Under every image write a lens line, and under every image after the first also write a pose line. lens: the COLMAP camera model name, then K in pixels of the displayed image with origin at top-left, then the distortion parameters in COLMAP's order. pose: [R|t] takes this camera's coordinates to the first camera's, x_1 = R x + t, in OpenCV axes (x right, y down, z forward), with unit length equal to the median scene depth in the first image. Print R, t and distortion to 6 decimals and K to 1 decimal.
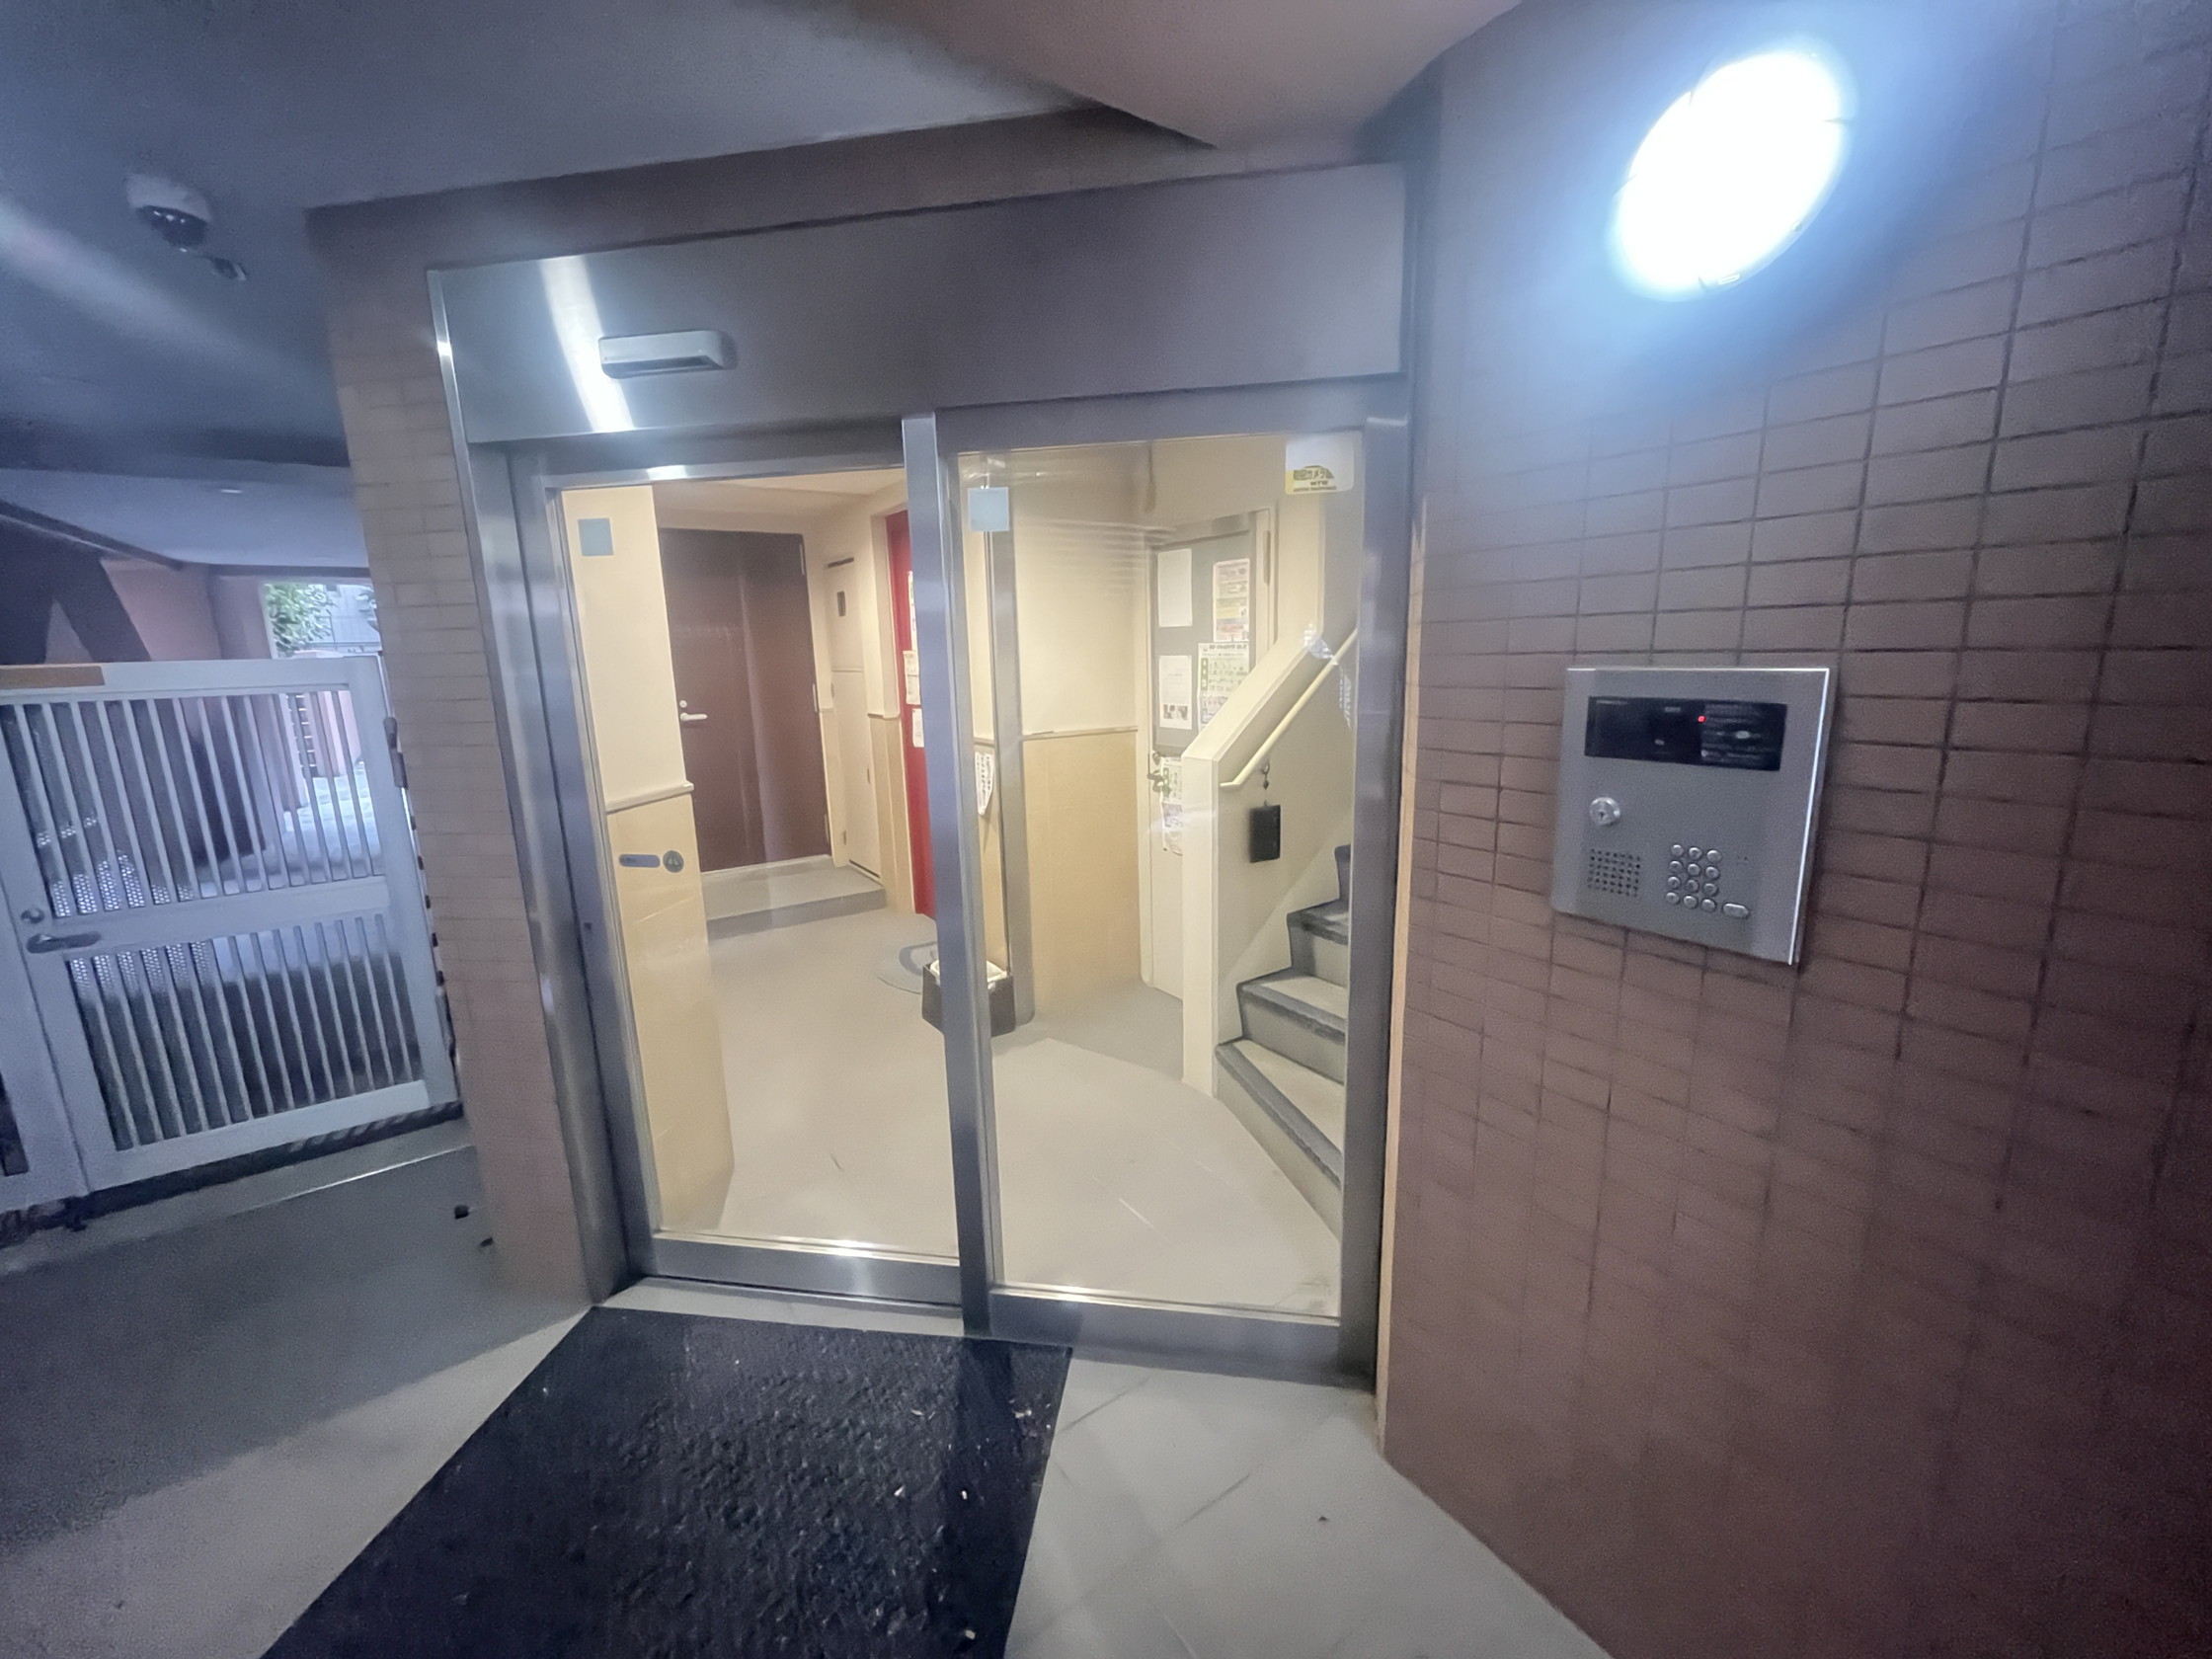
lens RADIAL K [[894.6, 0, 1114.2], [0, 894.6, 830.0], [0, 0, 1]] dist [-0.001789, -0.000587]
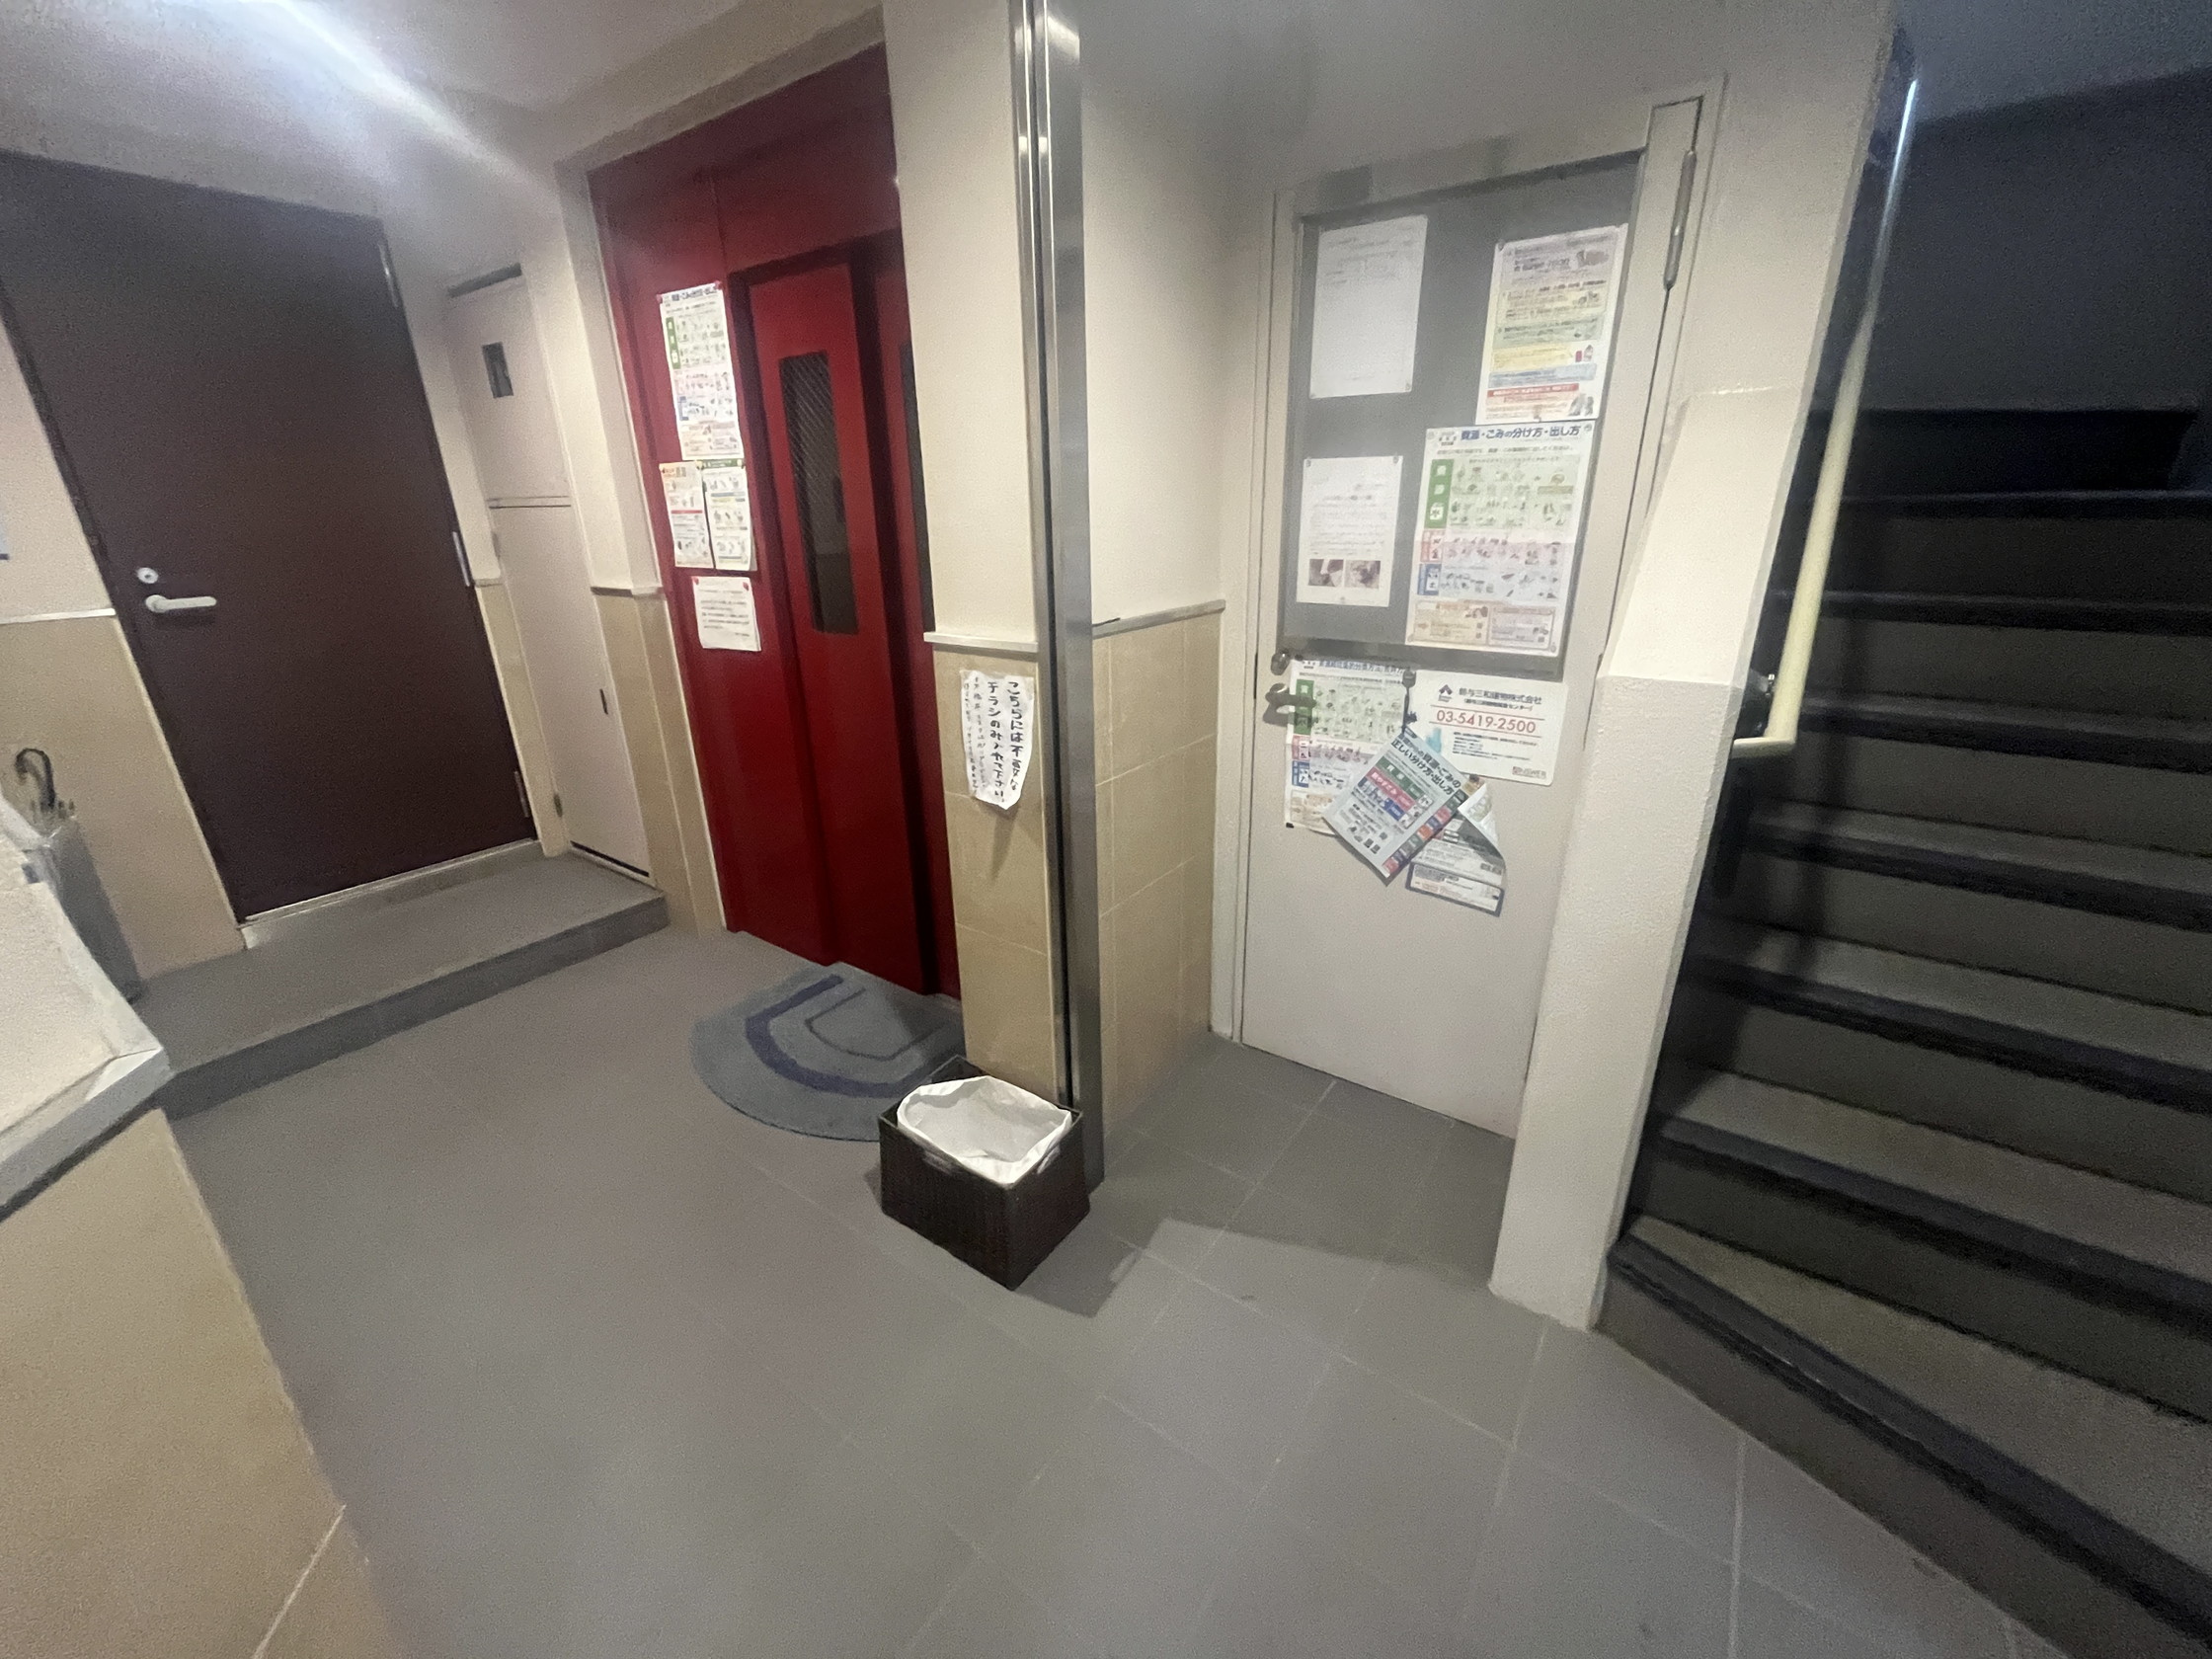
lens RADIAL K [[894.6, 0, 1106.0], [0, 894.6, 833.1], [0, 0, 1]] dist [-0.001789, -0.000587]
pose [[0.942735, -0.107843, 0.315626, -0.259648], [0.059655, 0.985546, 0.158560, -0.078887], [-0.328163, -0.130652, 0.935542, 0.577844]]
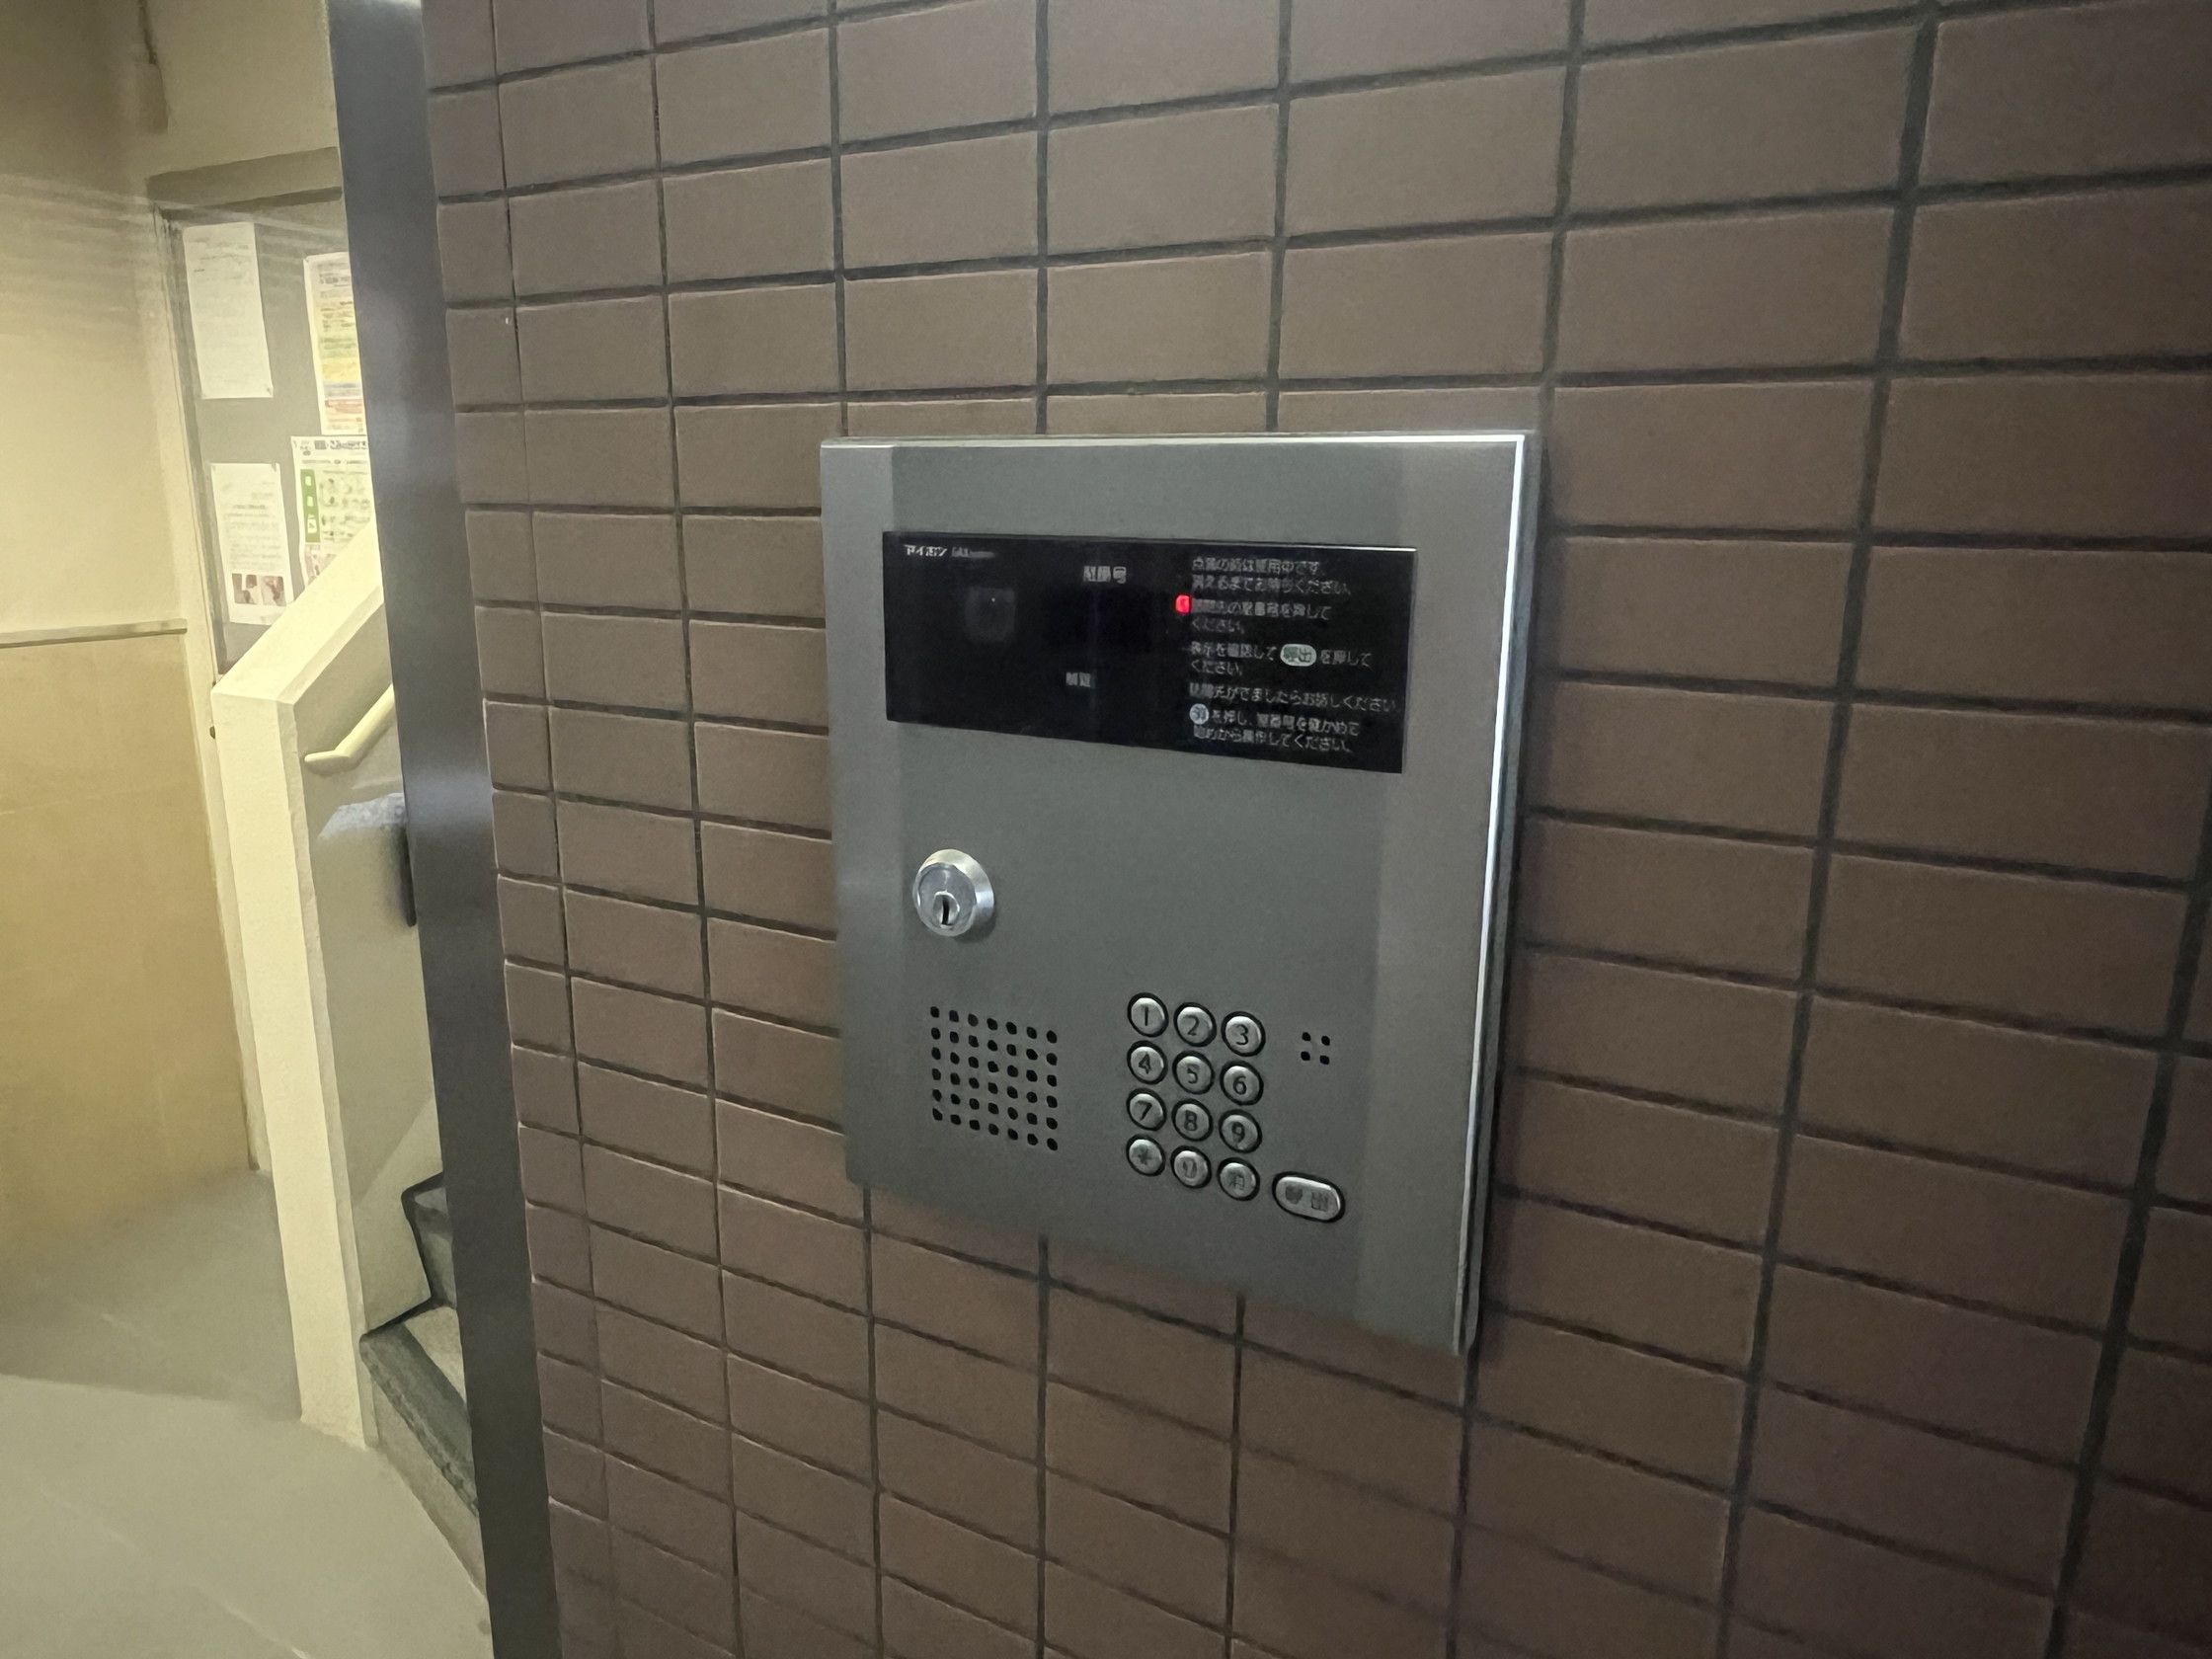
lens RADIAL K [[1418.4, 0, 1090.3], [0, 1418.4, 807.6], [0, 0, 1]] dist [0.005221, 0.000031]
pose [[0.894929, -0.069344, 0.440786, 0.128667], [0.060249, 0.997583, 0.034615, -0.023052], [-0.442121, -0.004421, 0.896944, 0.181416]]
